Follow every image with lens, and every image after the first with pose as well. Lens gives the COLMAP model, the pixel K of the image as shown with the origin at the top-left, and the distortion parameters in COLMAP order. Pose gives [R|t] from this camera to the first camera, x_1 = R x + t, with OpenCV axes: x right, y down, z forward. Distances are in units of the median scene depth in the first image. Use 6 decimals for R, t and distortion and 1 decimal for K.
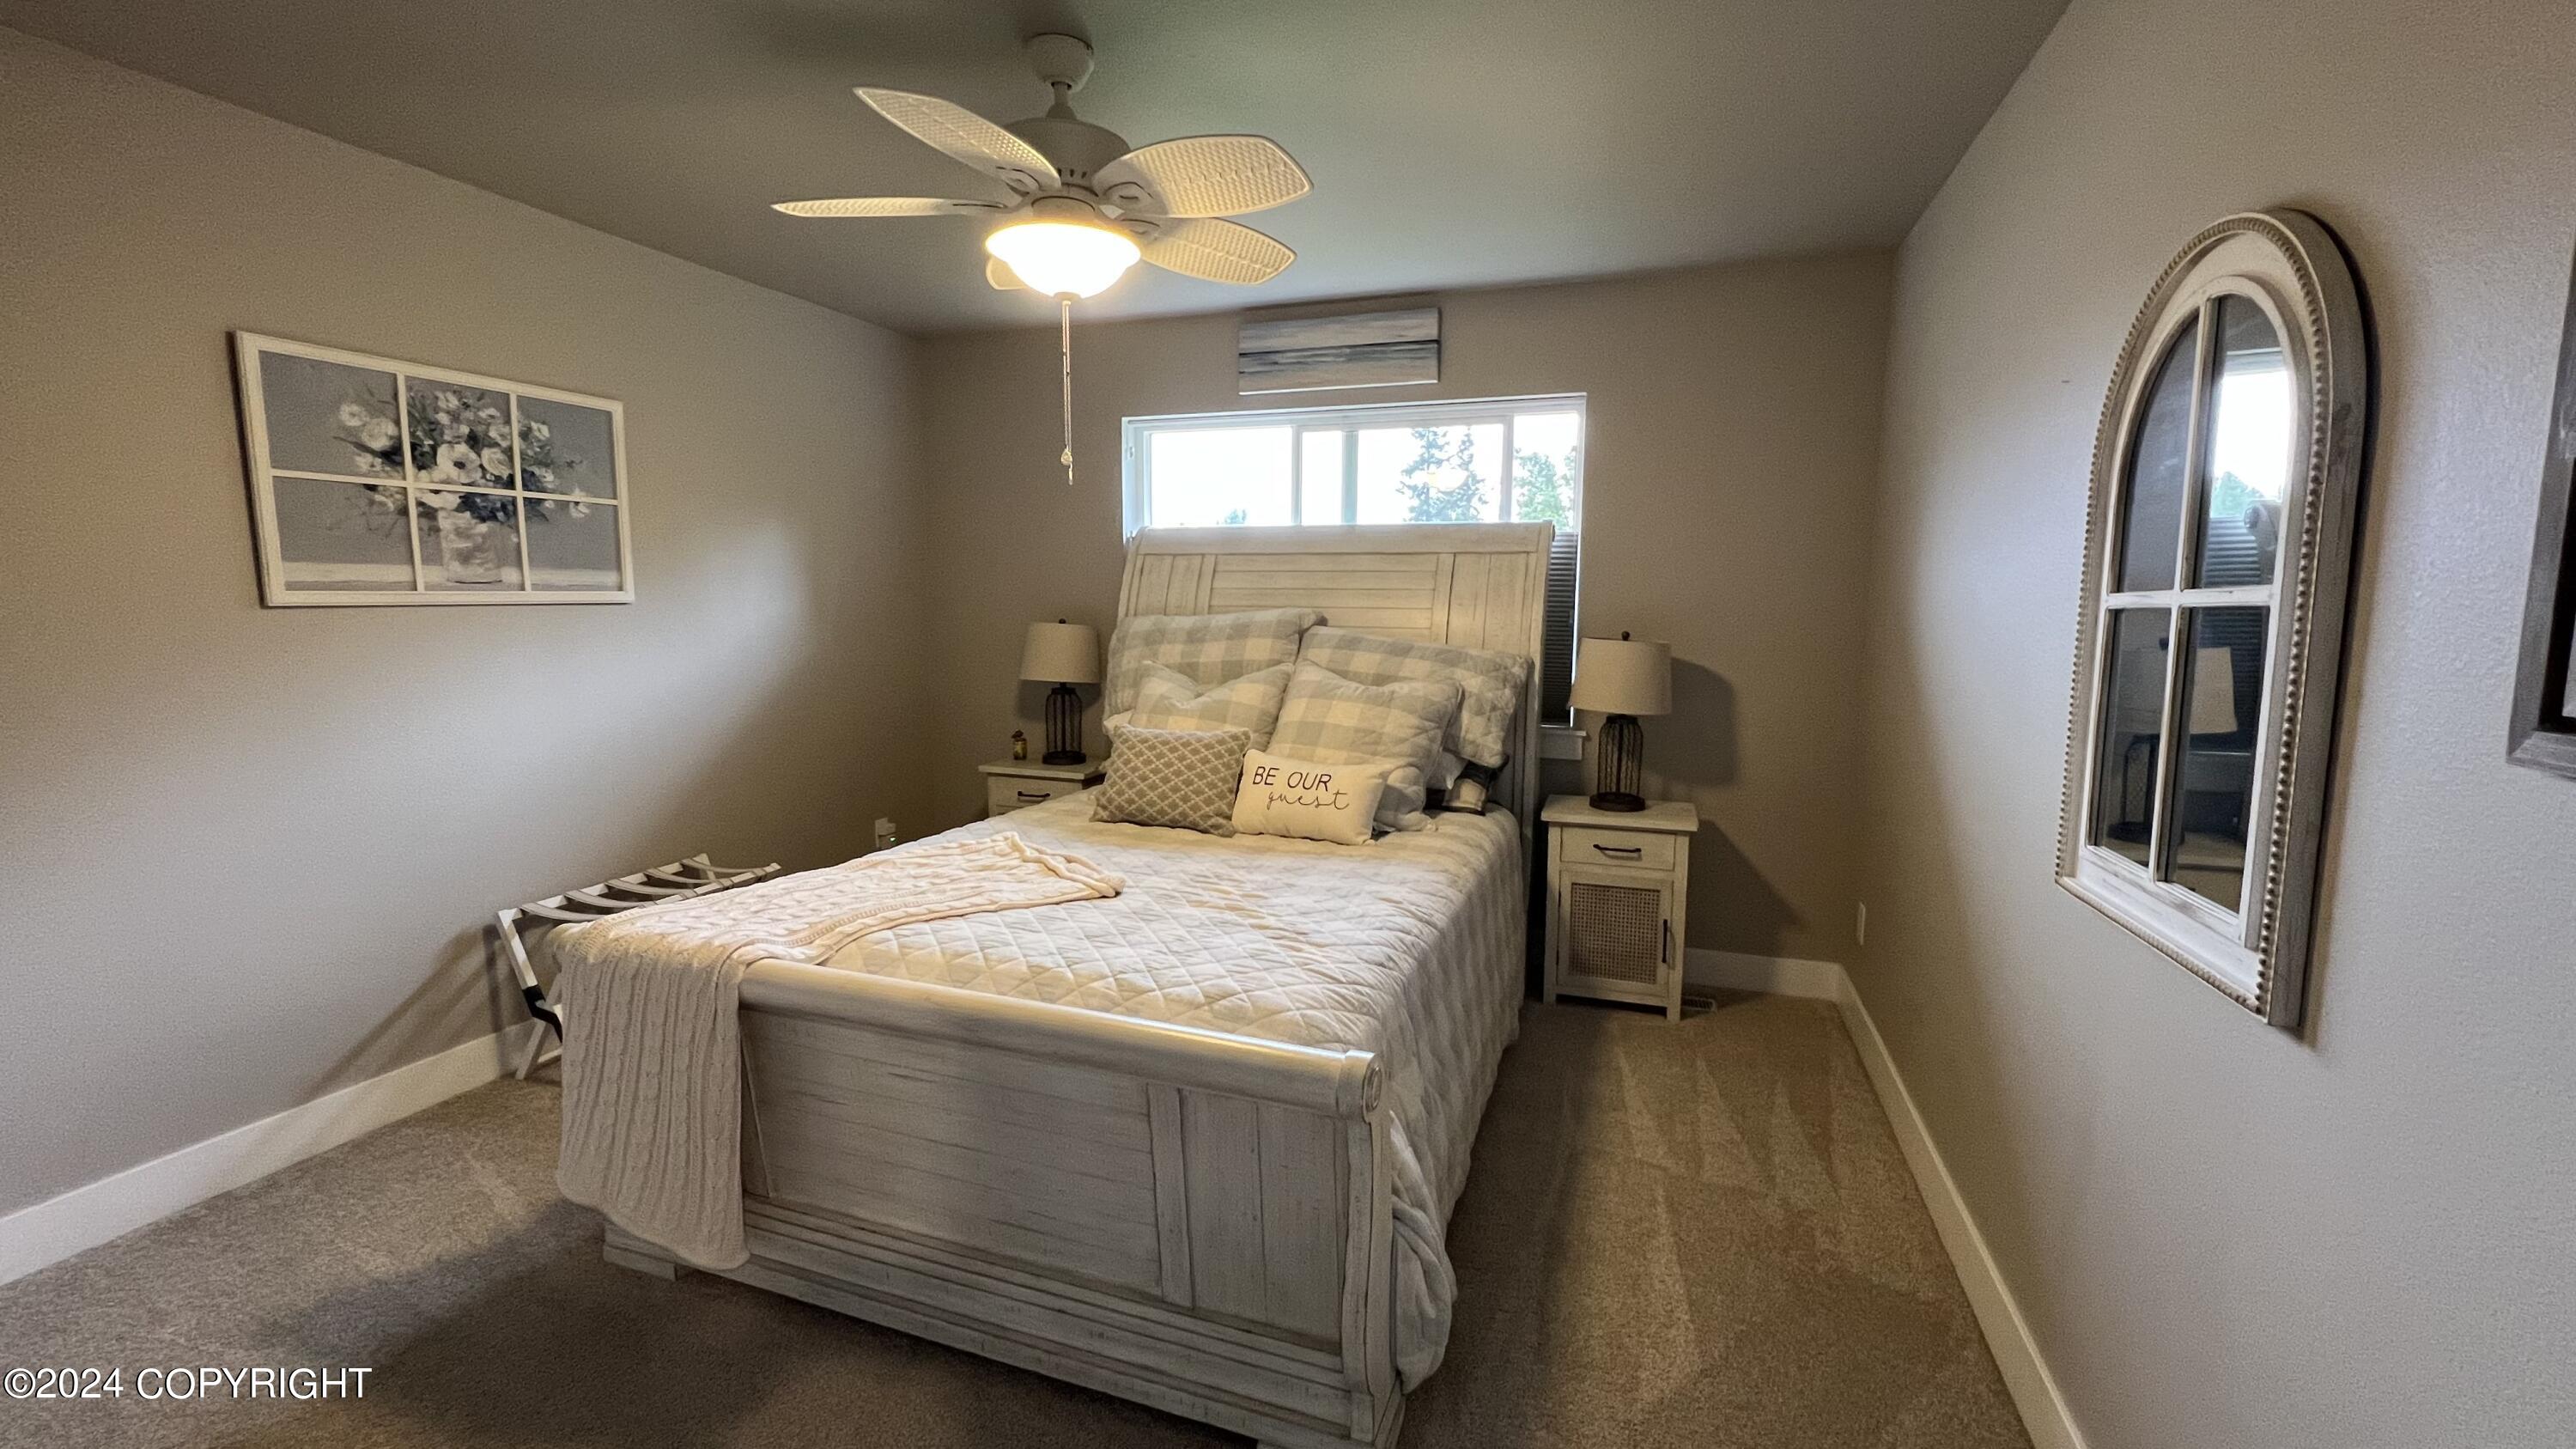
lens RADIAL K [[1032.3, 0, 1280.6], [0, 1032.3, 716.4], [0, 0, 1]] dist [-0.002325, 0.000338]
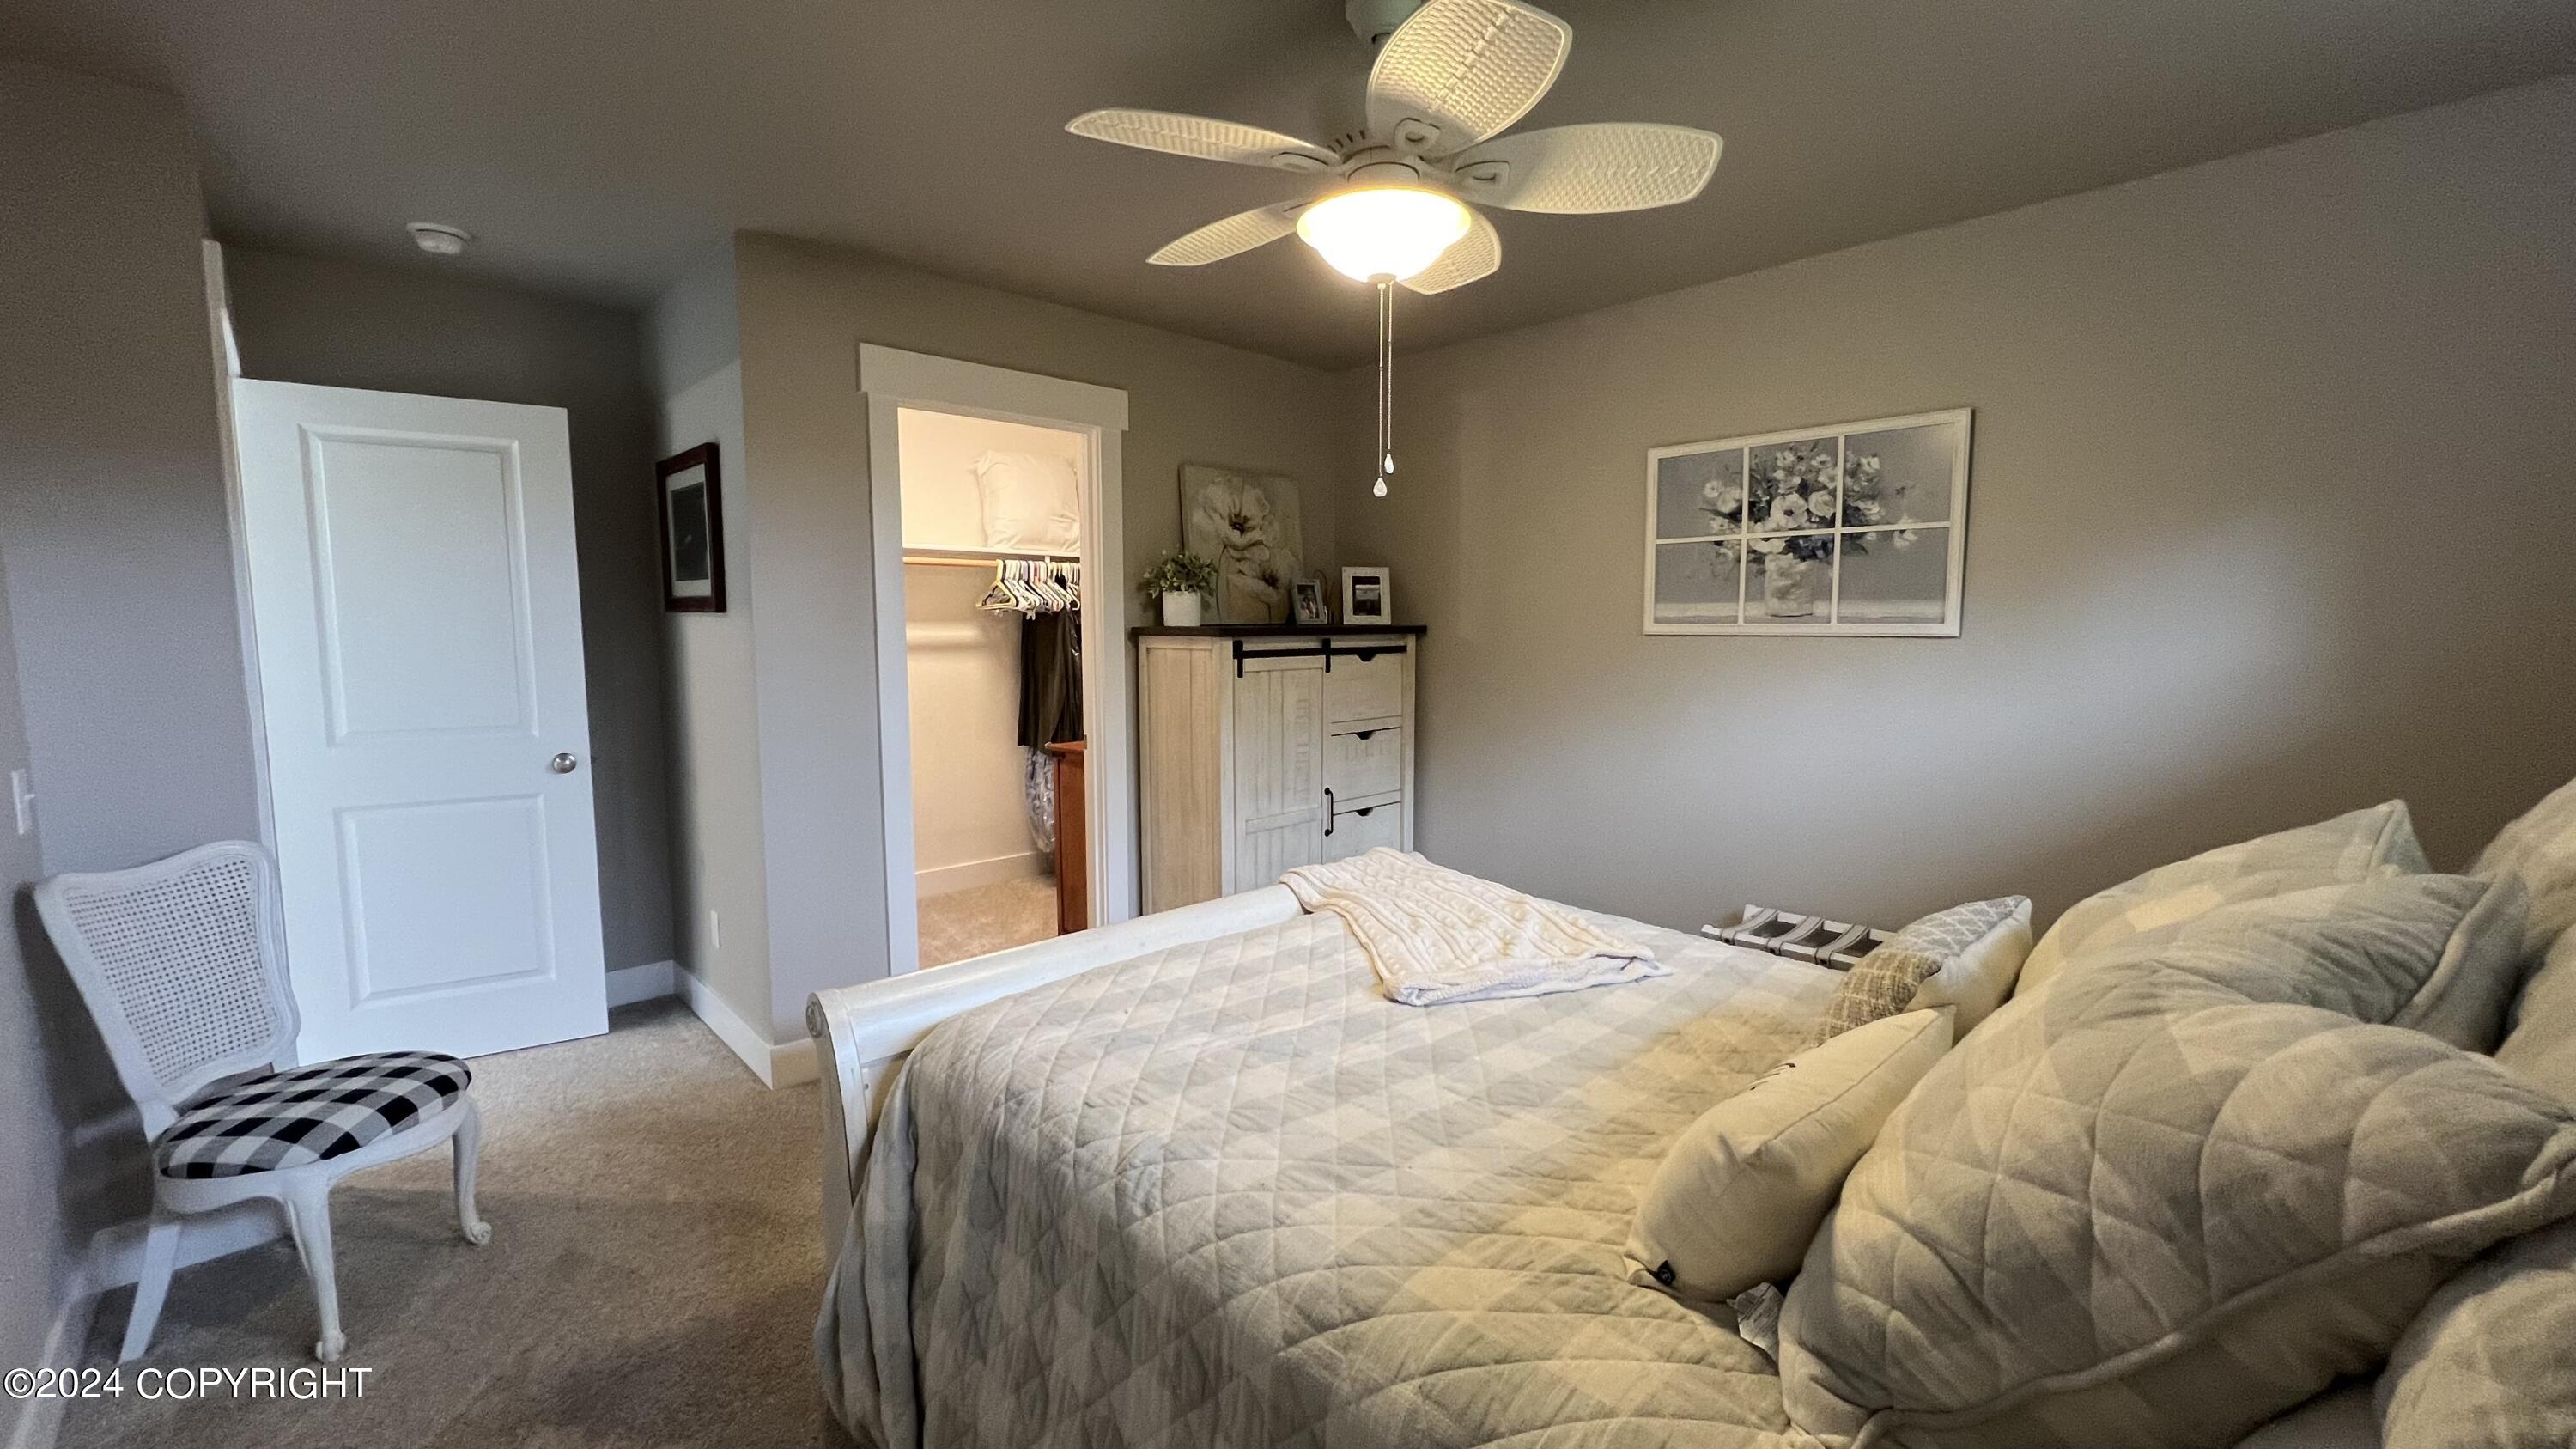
lens RADIAL K [[1032.3, 0, 1278.1], [0, 1032.3, 720.7], [0, 0, 1]] dist [-0.002325, 0.000338]
pose [[-0.453663, 0.088921, -0.886726, 0.483224], [-0.100969, 0.983474, 0.150280, -0.131356], [0.885435, 0.157708, -0.437187, 1.024587]]
